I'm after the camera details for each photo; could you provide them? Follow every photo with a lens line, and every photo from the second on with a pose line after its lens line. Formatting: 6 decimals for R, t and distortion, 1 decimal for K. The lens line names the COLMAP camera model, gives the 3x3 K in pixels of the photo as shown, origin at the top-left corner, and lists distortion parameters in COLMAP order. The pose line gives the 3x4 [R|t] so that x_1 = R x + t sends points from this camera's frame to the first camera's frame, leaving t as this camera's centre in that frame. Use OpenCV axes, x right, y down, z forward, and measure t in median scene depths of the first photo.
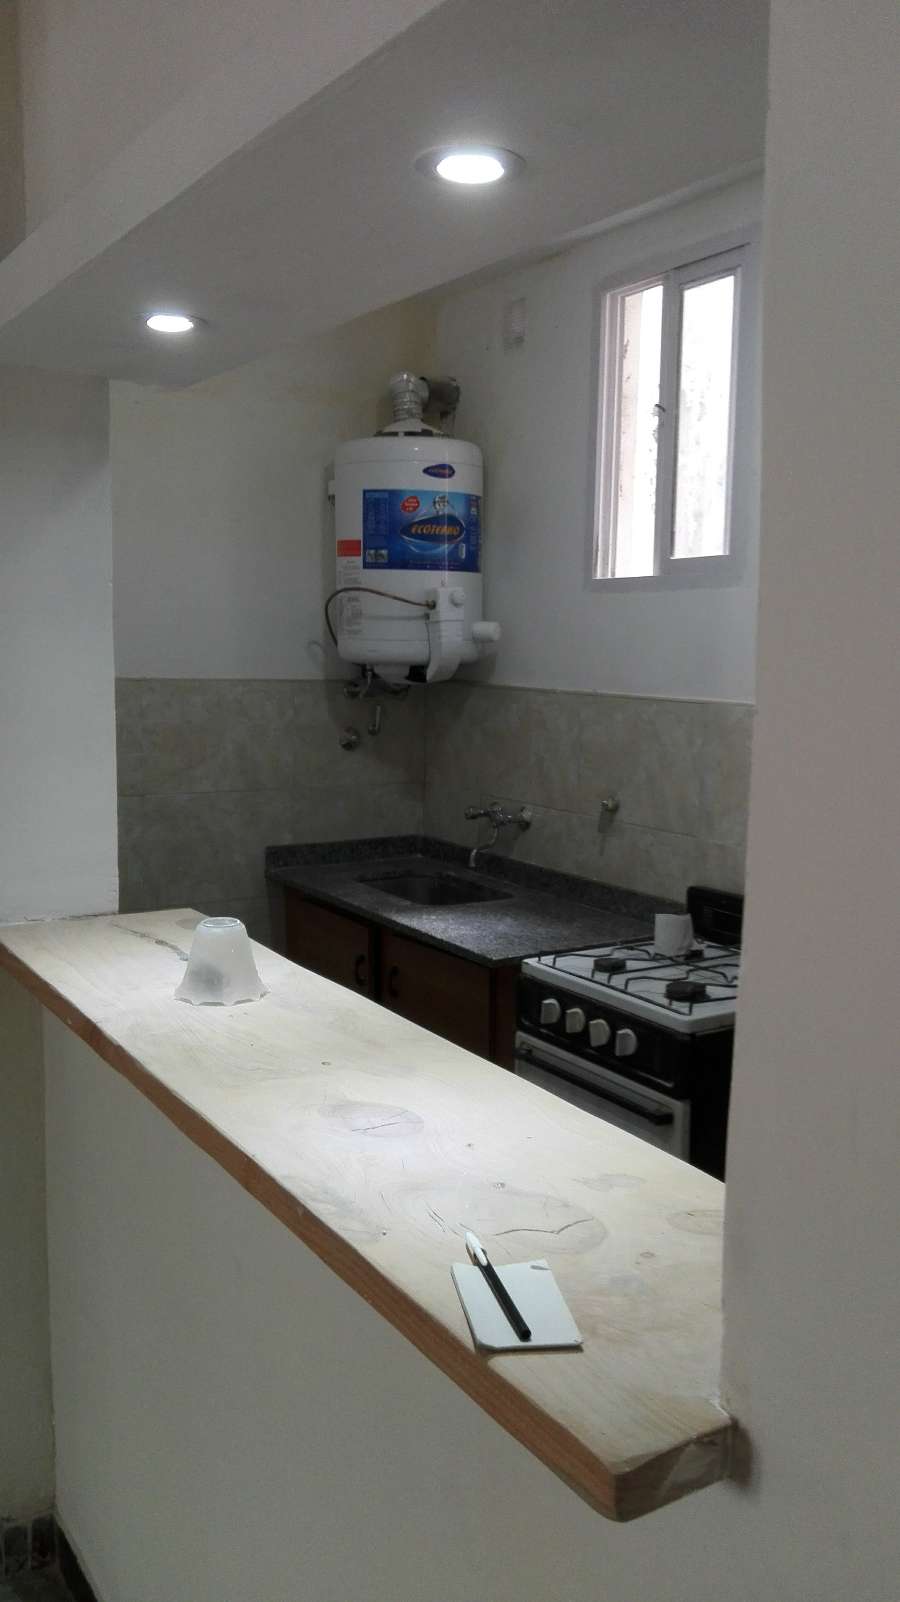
lens RADIAL K [[1278.2, 0, 450.0], [0, 1278.2, 801.0], [0, 0, 1]] dist [0.070694, -0.133904]
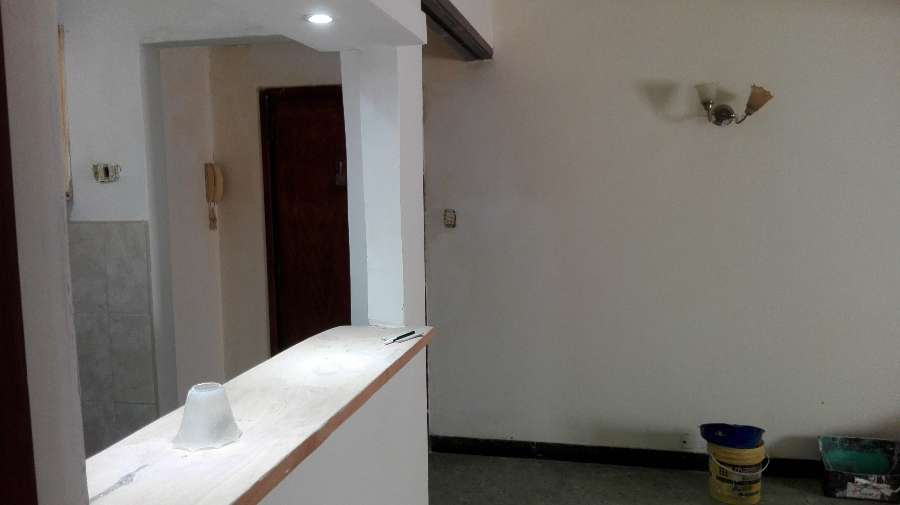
lens RADIAL K [[711.3, 0, 450.0], [0, 711.3, 252.5], [0, 0, 1]] dist [0.116783, -0.244287]
pose [[-0.711068, -0.076916, 0.698903, -0.406508], [0.092540, 0.975114, 0.201465, -0.079750], [-0.697006, 0.207932, -0.686255, 0.600157]]
